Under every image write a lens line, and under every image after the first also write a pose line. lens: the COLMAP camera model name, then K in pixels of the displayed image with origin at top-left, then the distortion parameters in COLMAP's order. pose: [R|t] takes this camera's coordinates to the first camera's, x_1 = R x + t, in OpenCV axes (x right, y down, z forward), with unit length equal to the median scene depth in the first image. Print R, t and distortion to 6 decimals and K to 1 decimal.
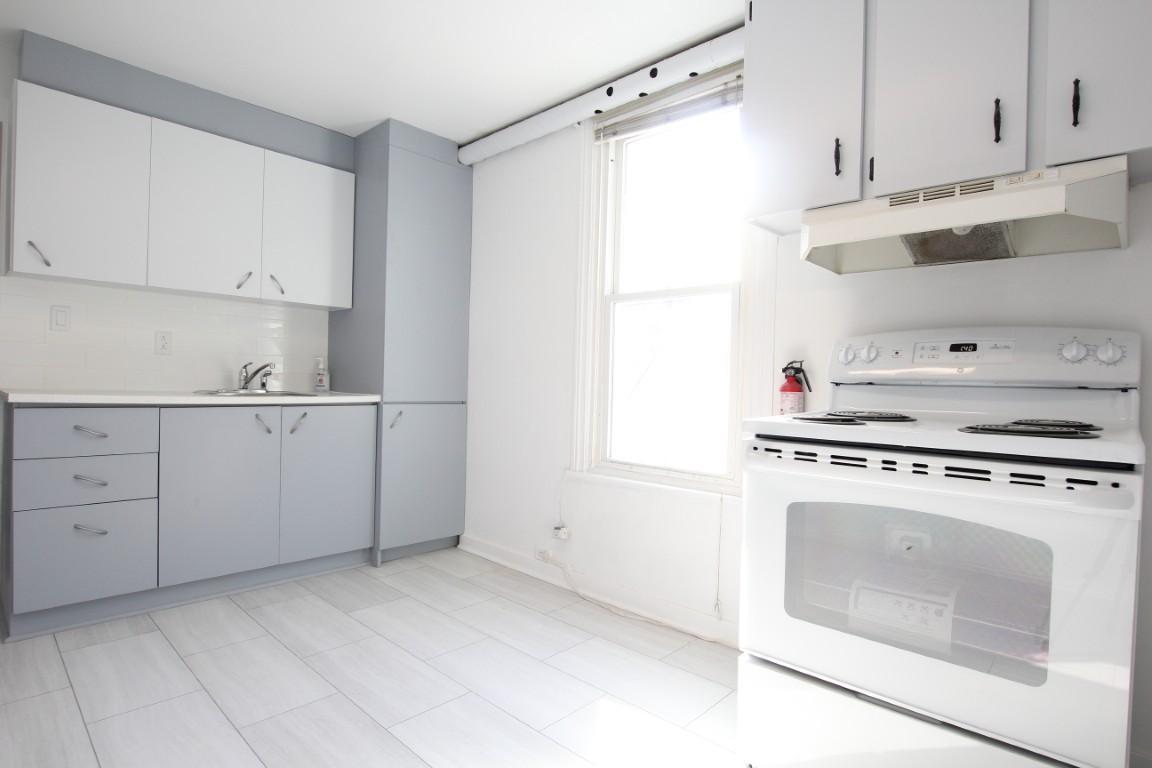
lens RADIAL K [[615.2, 0, 576.0], [0, 615.2, 384.0], [0, 0, 1]] dist [-0.003586, -0.000618]
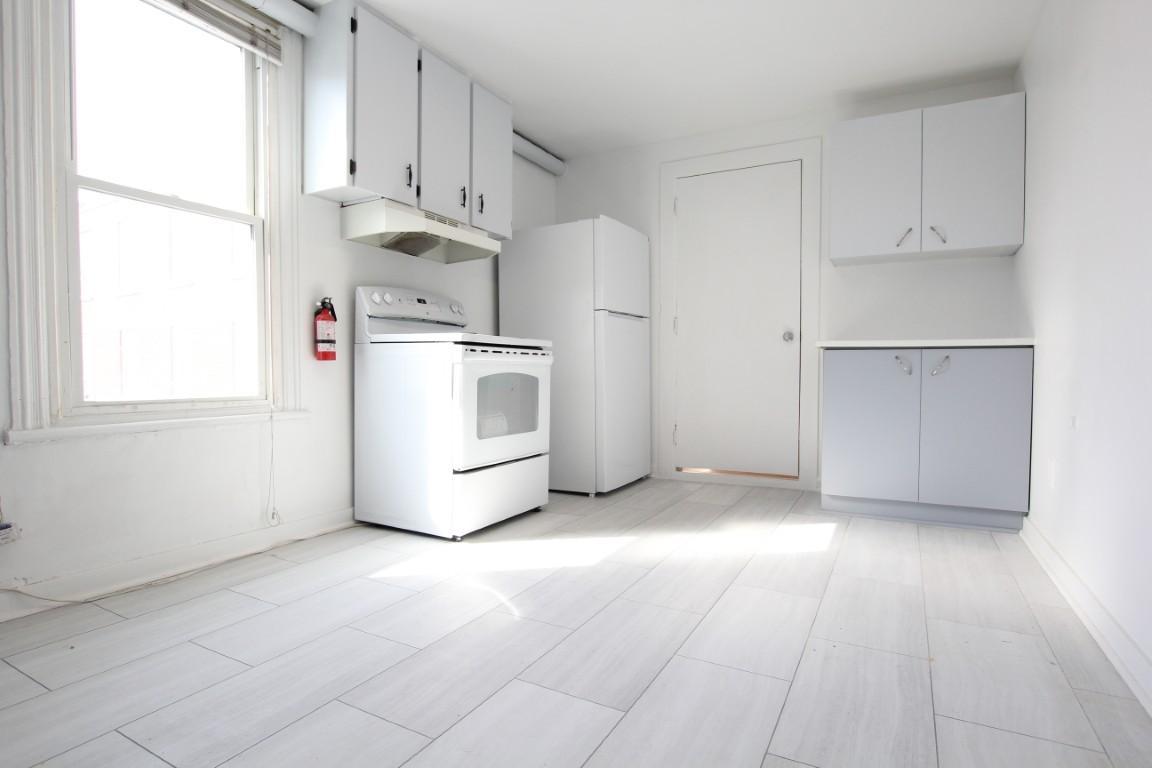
lens RADIAL K [[615.2, 0, 576.0], [0, 615.2, 384.0], [0, 0, 1]] dist [-0.003586, -0.000618]
pose [[-0.269104, -0.035258, 0.962465, -0.947507], [0.004603, 0.999271, 0.037893, 0.089663], [-0.963100, 0.014628, -0.268746, 0.764472]]
